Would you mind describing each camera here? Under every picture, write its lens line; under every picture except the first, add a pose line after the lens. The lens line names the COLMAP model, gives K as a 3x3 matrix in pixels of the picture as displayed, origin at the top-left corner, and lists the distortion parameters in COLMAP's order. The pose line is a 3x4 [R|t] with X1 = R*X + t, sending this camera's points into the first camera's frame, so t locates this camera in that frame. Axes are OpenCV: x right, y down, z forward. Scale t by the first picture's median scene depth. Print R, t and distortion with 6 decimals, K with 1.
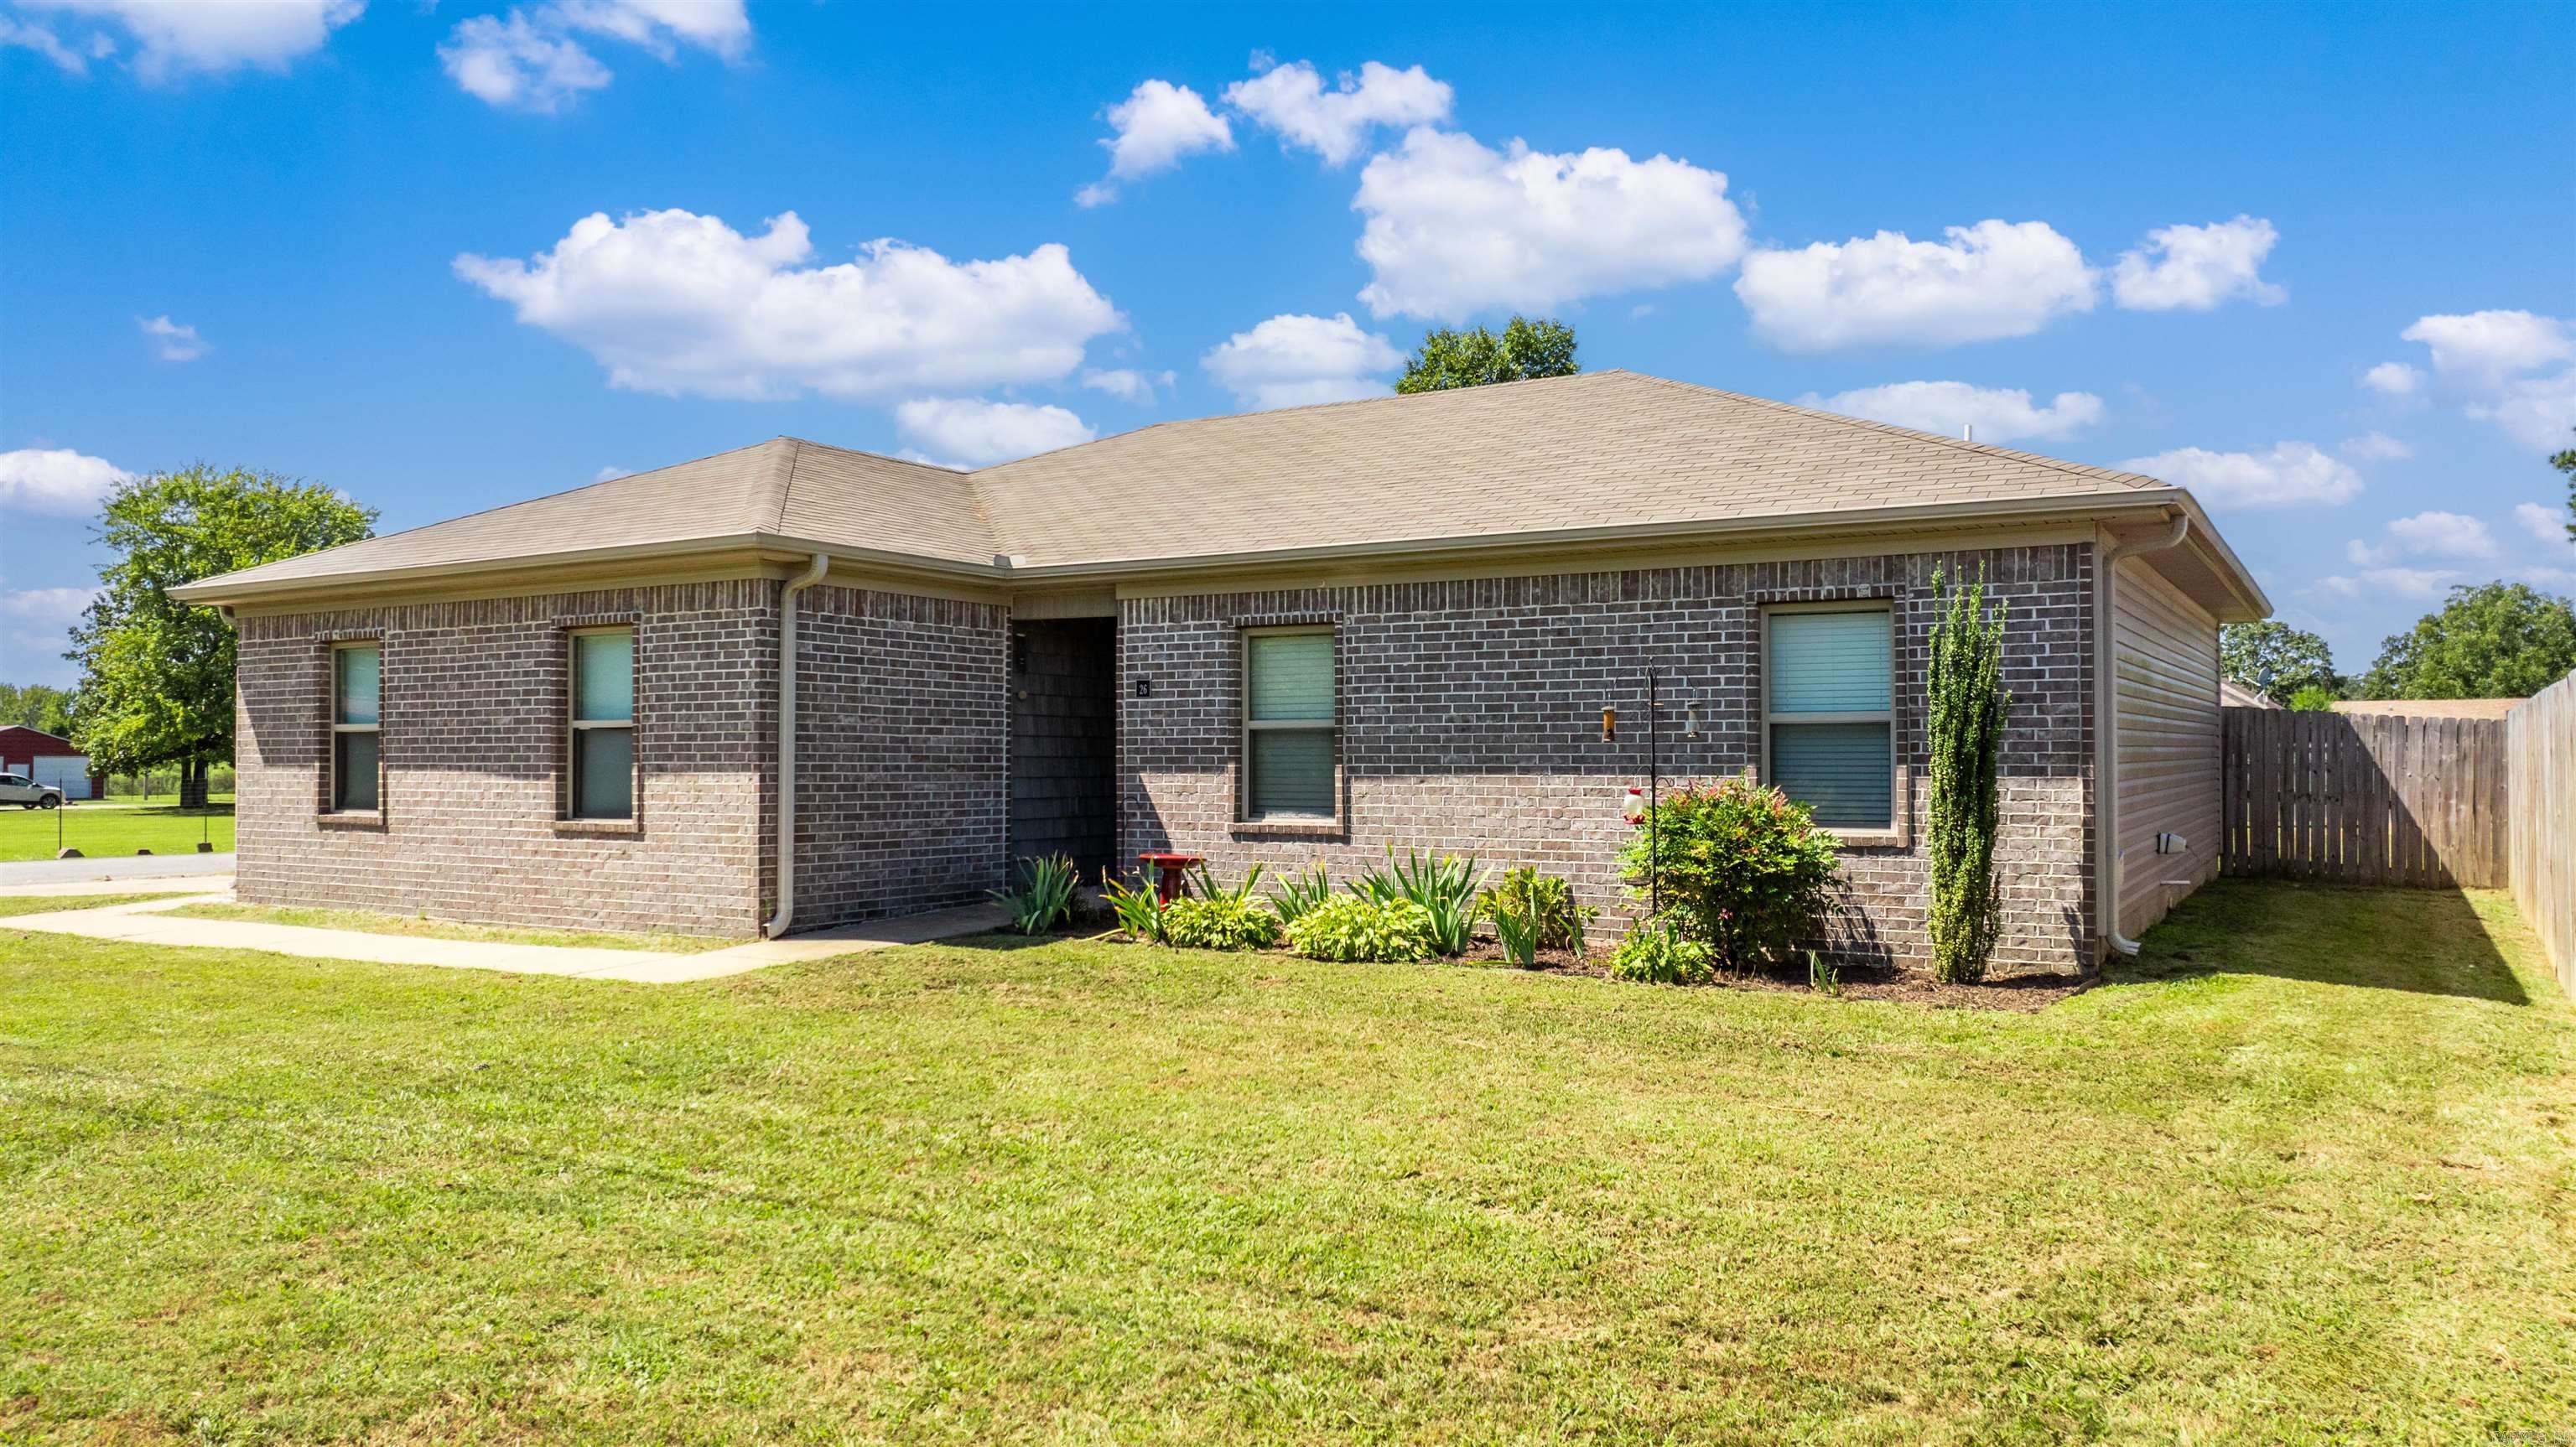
lens RADIAL K [[1819.5, 0, 1289.0], [0, 1819.5, 729.1], [0, 0, 1]] dist [-0.018084, -0.000186]
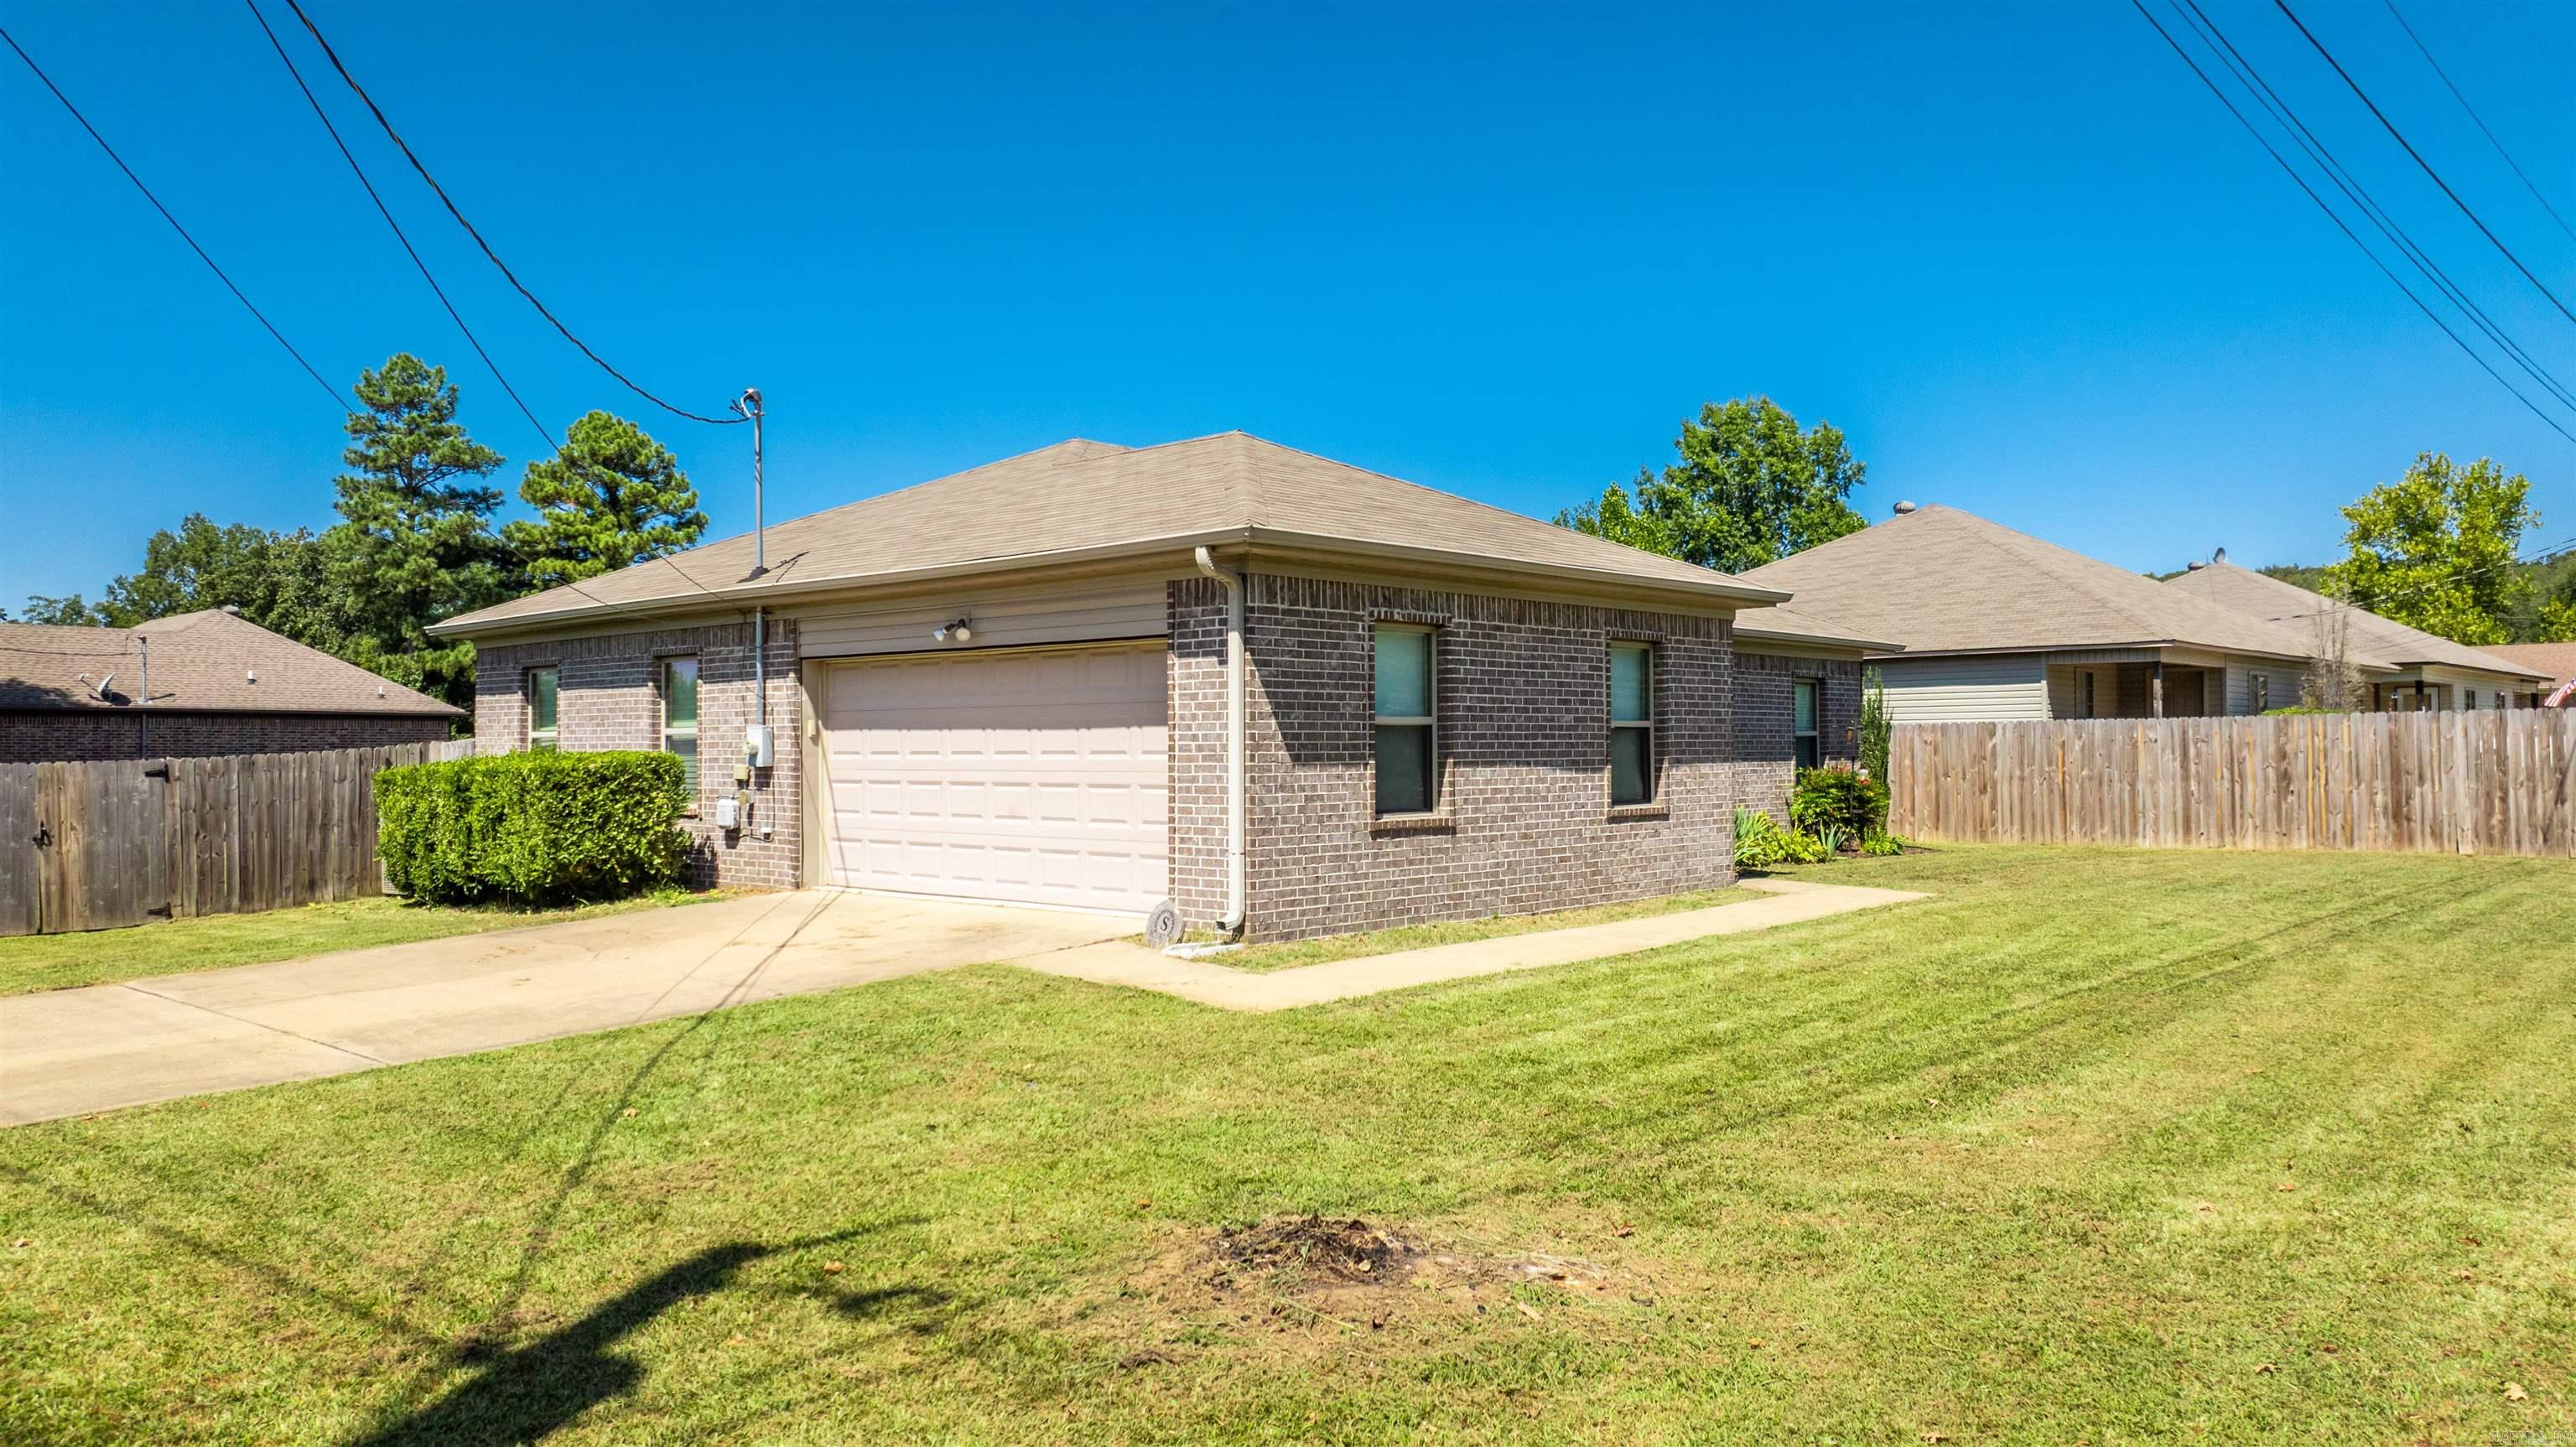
lens RADIAL K [[1819.5, 0, 1289.2], [0, 1819.5, 732.0], [0, 0, 1]] dist [-0.018084, -0.000186]
pose [[0.187643, 0.021977, 0.981991, -1.481517], [0.006759, 0.999697, -0.023665, 0.026971], [-0.982214, 0.011078, 0.187437, 0.935654]]
